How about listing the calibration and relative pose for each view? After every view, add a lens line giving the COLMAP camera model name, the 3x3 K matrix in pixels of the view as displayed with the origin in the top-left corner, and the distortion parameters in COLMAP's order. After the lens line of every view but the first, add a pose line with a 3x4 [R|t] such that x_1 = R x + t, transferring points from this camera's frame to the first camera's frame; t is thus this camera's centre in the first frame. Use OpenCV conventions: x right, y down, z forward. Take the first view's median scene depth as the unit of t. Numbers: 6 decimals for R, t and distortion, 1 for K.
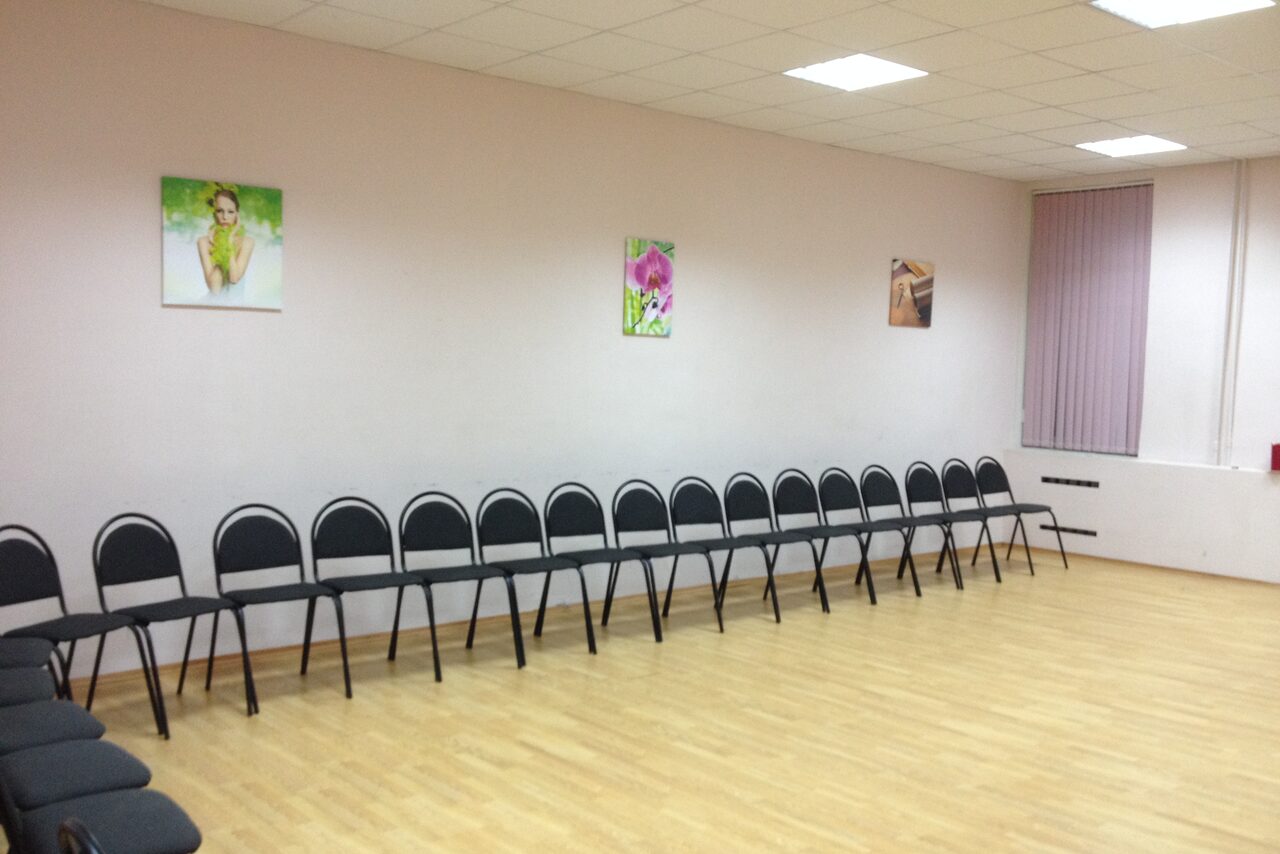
lens RADIAL K [[1183.6, 0, 640.0], [0, 1183.6, 427.0], [0, 0, 1]] dist [0.149114, -0.257581]
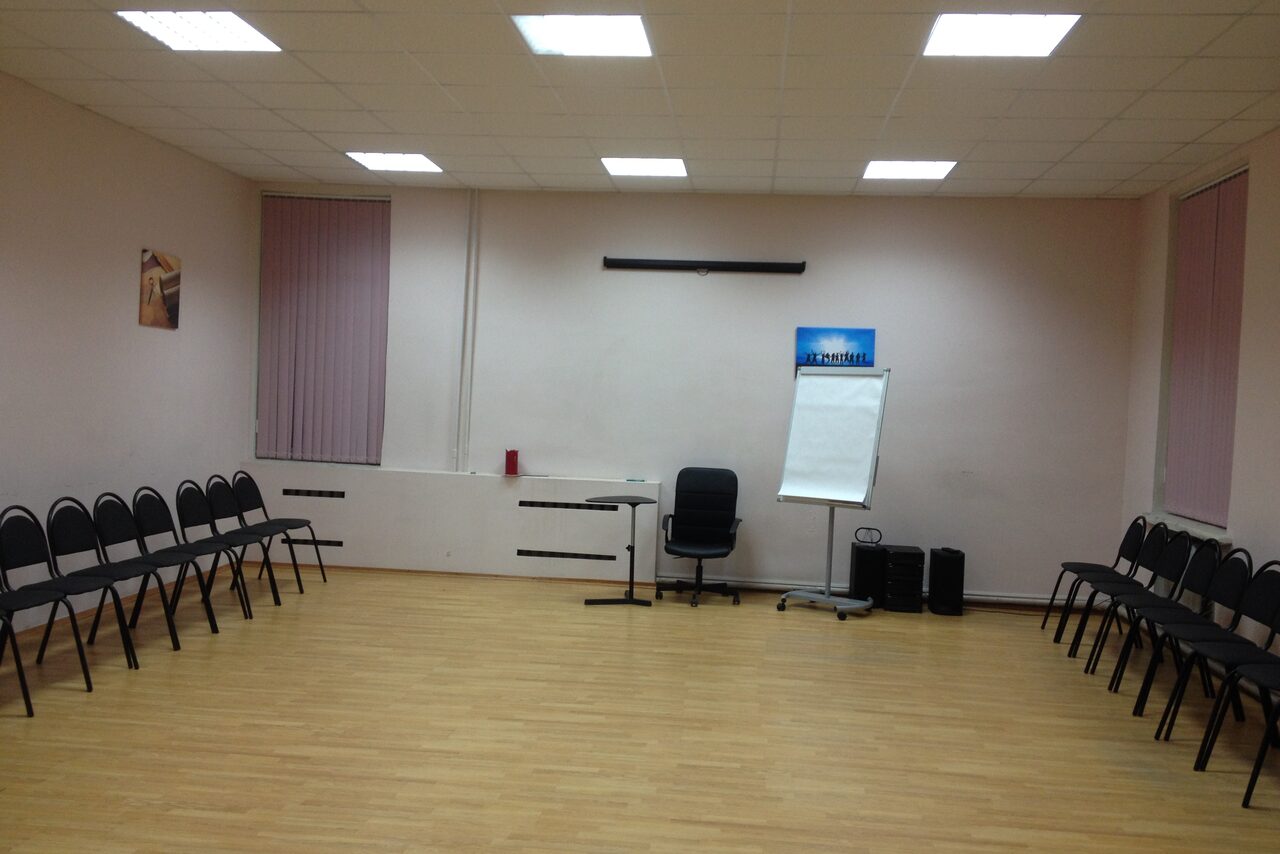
lens RADIAL K [[1183.6, 0, 640.0], [0, 1183.6, 427.0], [0, 0, 1]] dist [0.149114, -0.257581]
pose [[0.741306, -0.011745, 0.671064, -0.116210], [0.014063, 0.999899, 0.001965, -0.007734], [-0.671019, 0.007980, 0.741397, 0.109273]]
